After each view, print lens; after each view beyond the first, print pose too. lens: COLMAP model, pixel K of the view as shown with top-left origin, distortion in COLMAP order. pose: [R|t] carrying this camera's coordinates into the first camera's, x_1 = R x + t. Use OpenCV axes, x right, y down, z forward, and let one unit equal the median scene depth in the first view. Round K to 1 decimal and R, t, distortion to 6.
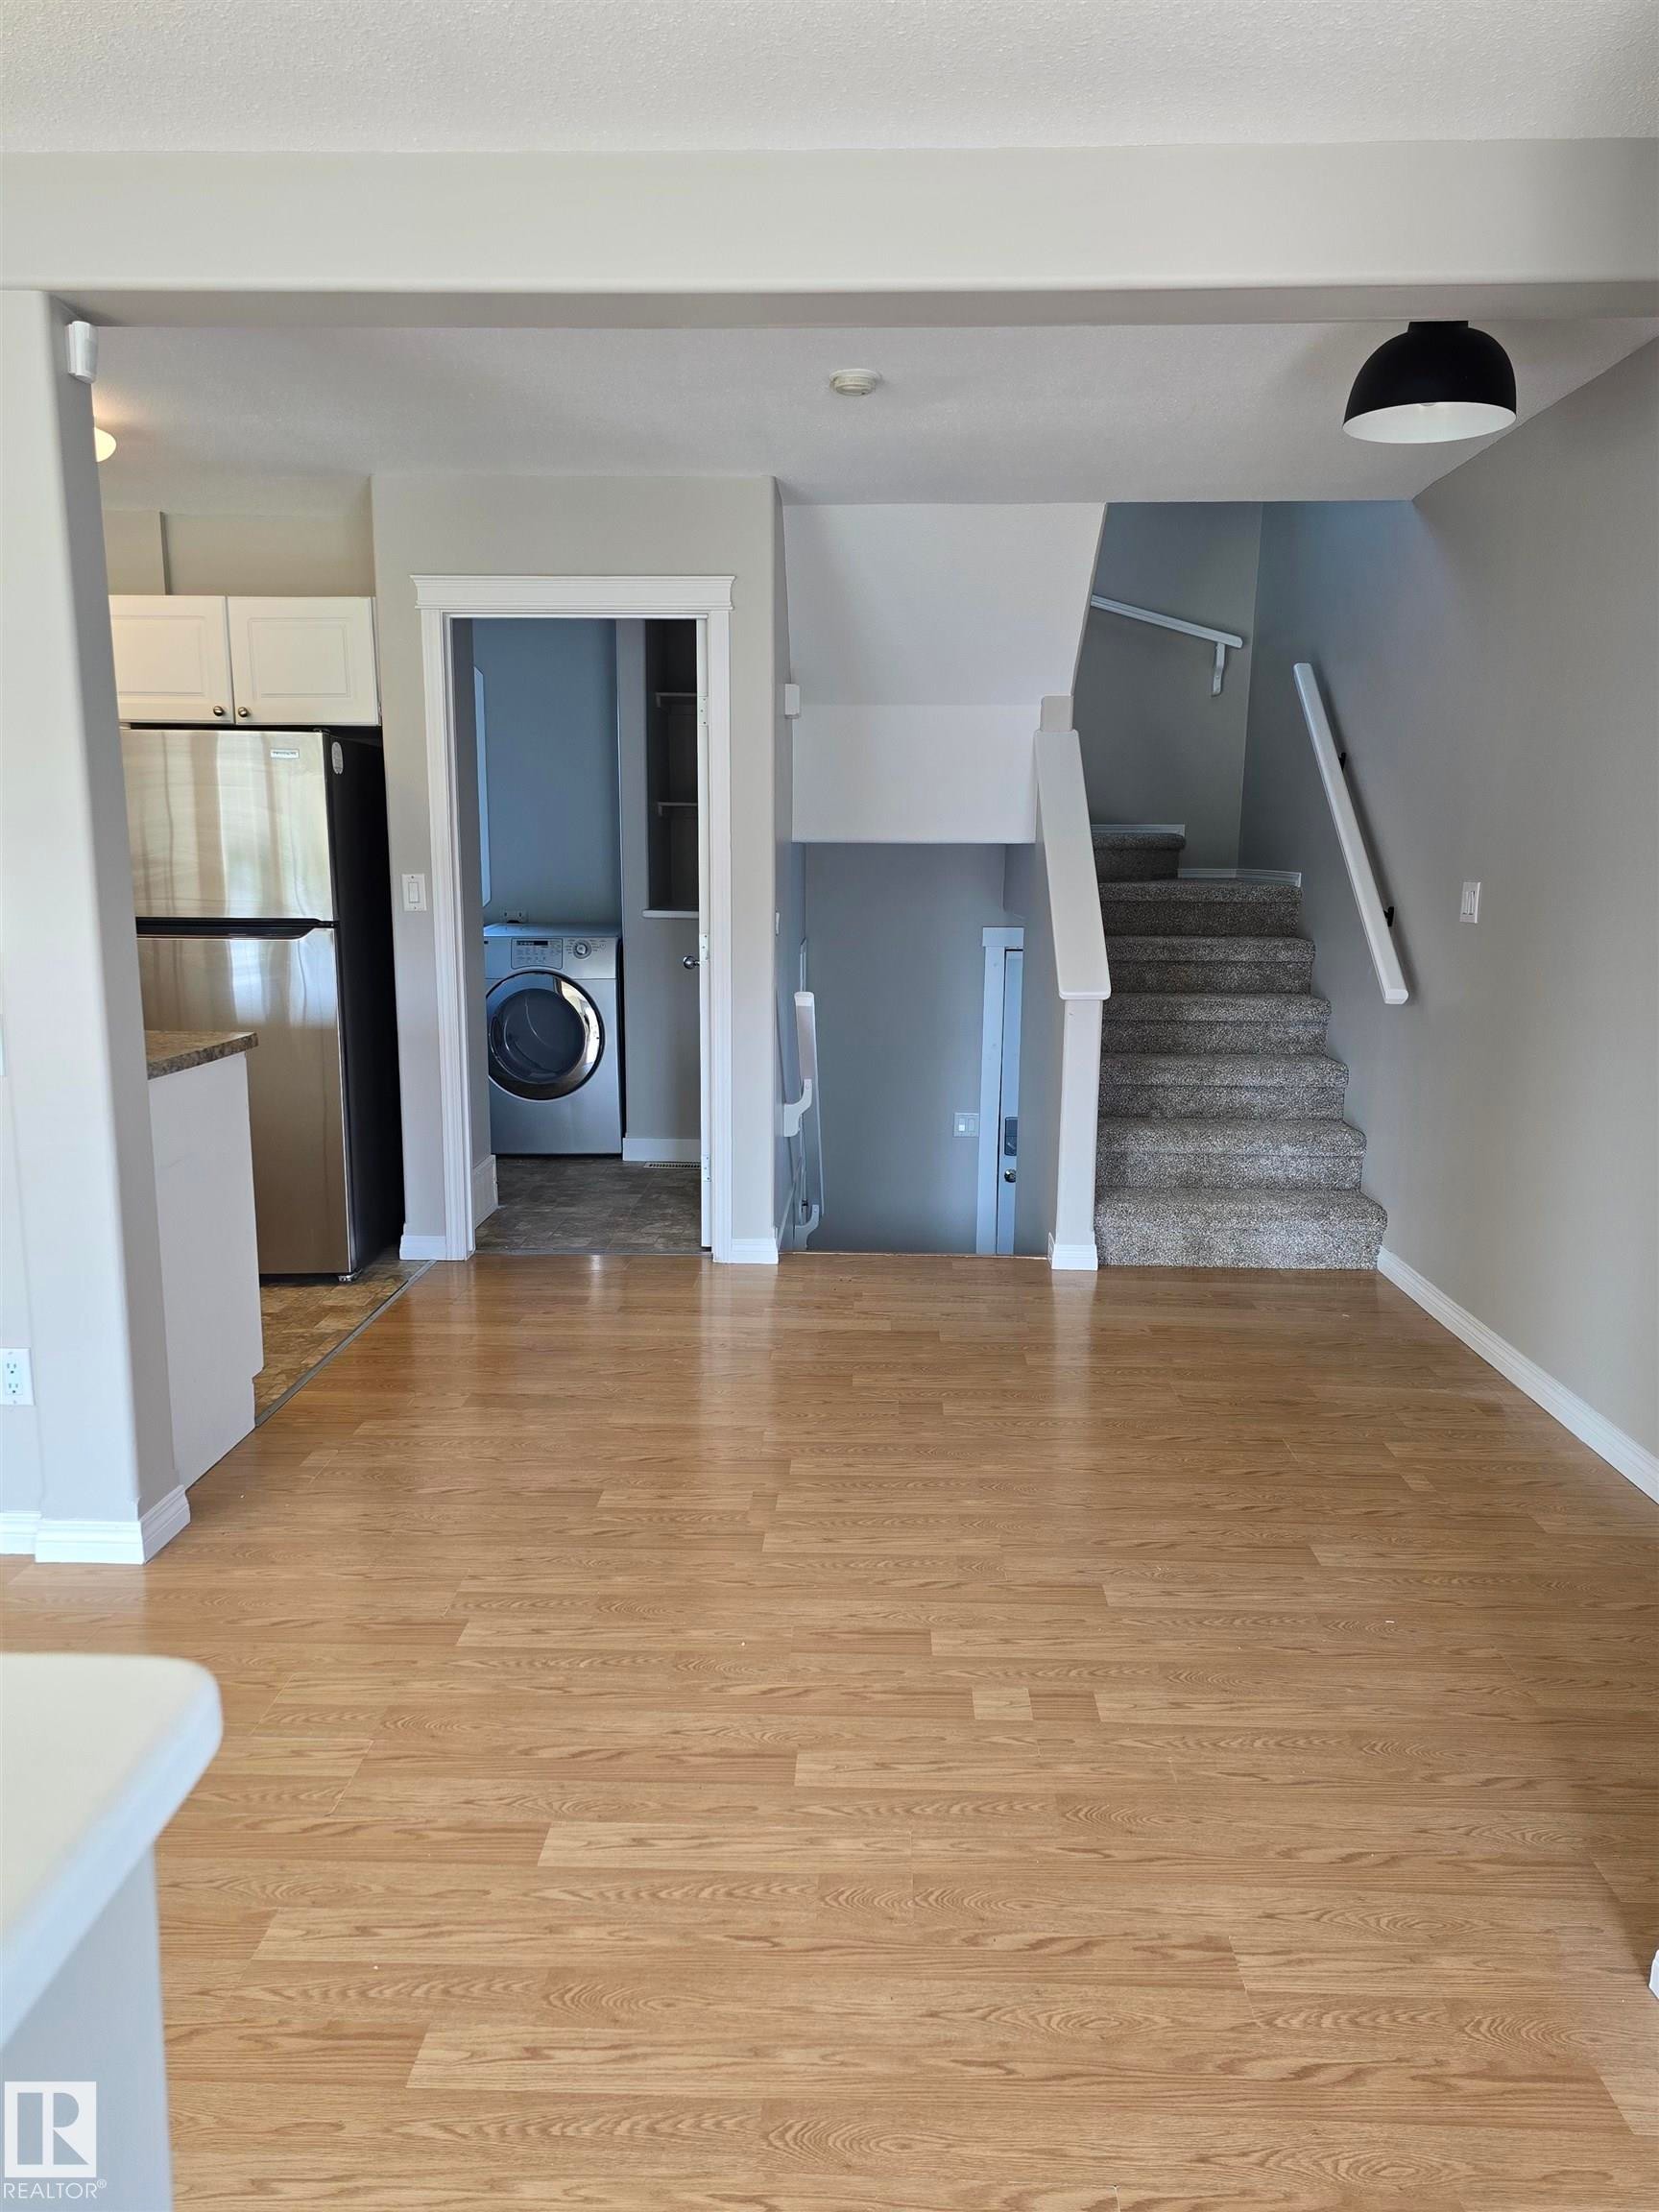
lens RADIAL K [[1469.9, 0, 821.5], [0, 1469.9, 1118.3], [0, 0, 1]] dist [0.047767, -0.000898]
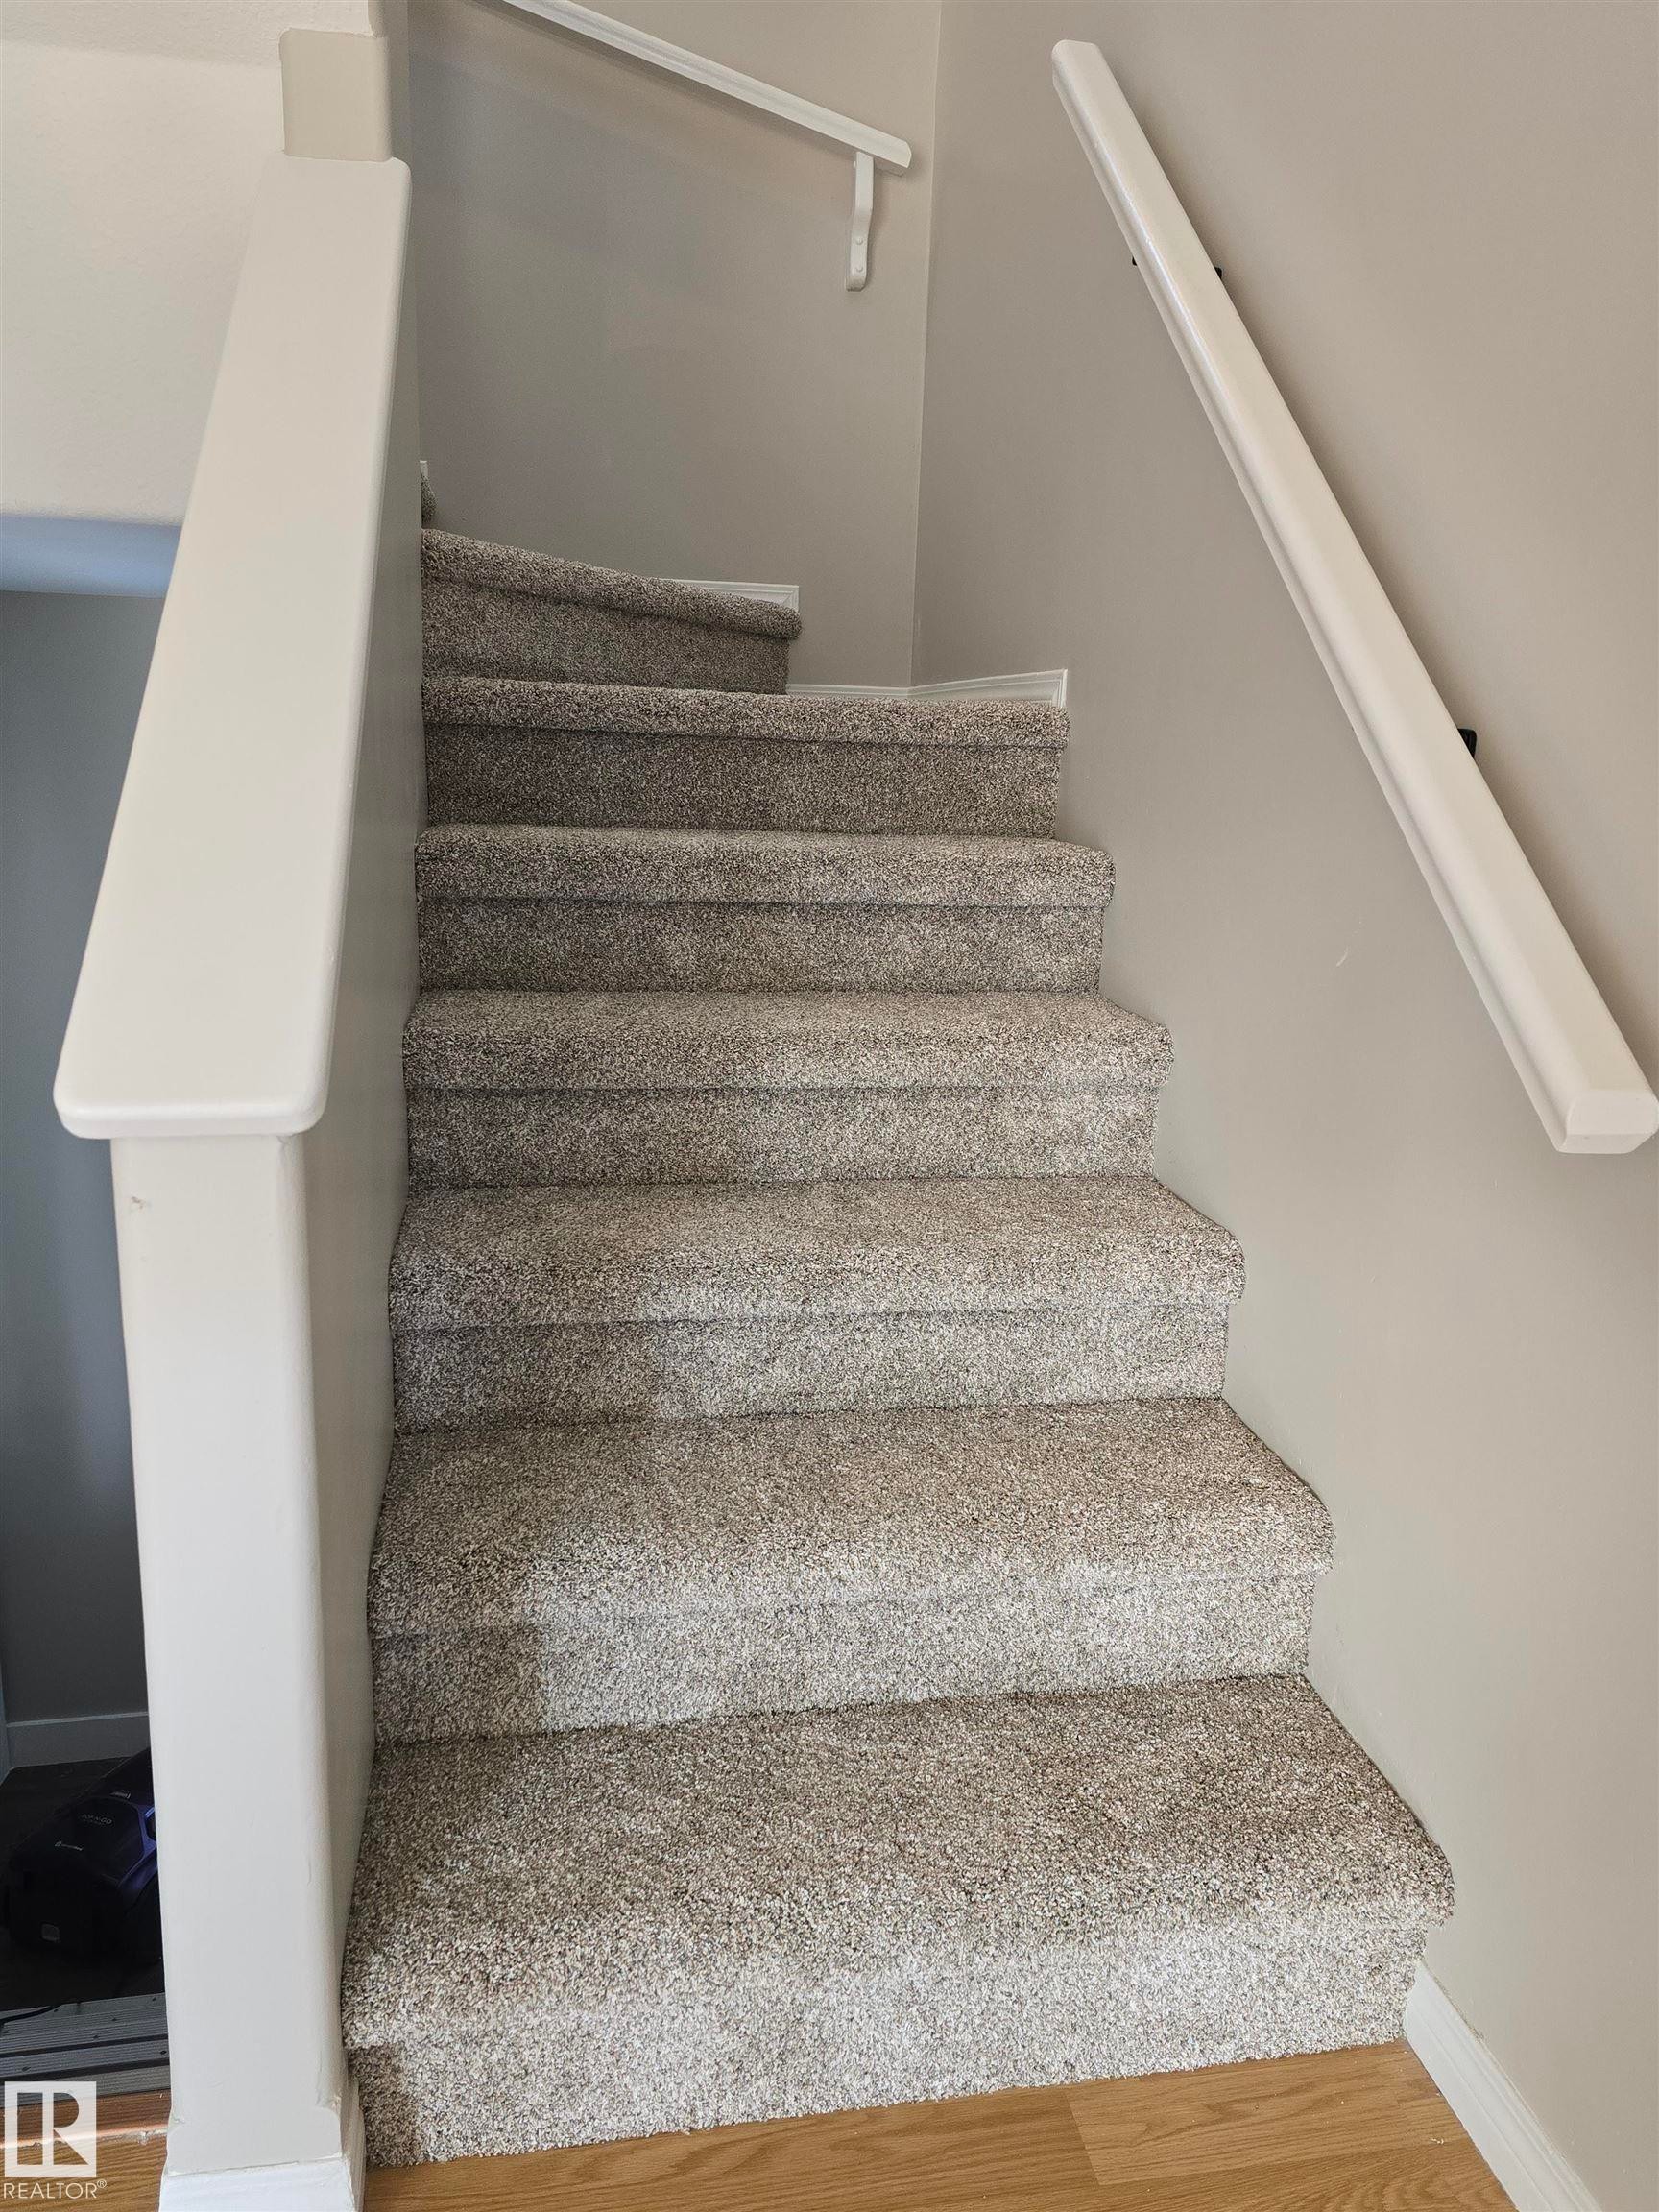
lens RADIAL K [[1469.9, 0, 834.9], [0, 1469.9, 1110.2], [0, 0, 1]] dist [0.047767, -0.000898]
pose [[0.975810, -0.030617, 0.216467, 0.188033], [0.016549, 0.997649, 0.066502, -0.082101], [-0.217994, -0.061311, 0.974022, 0.664763]]
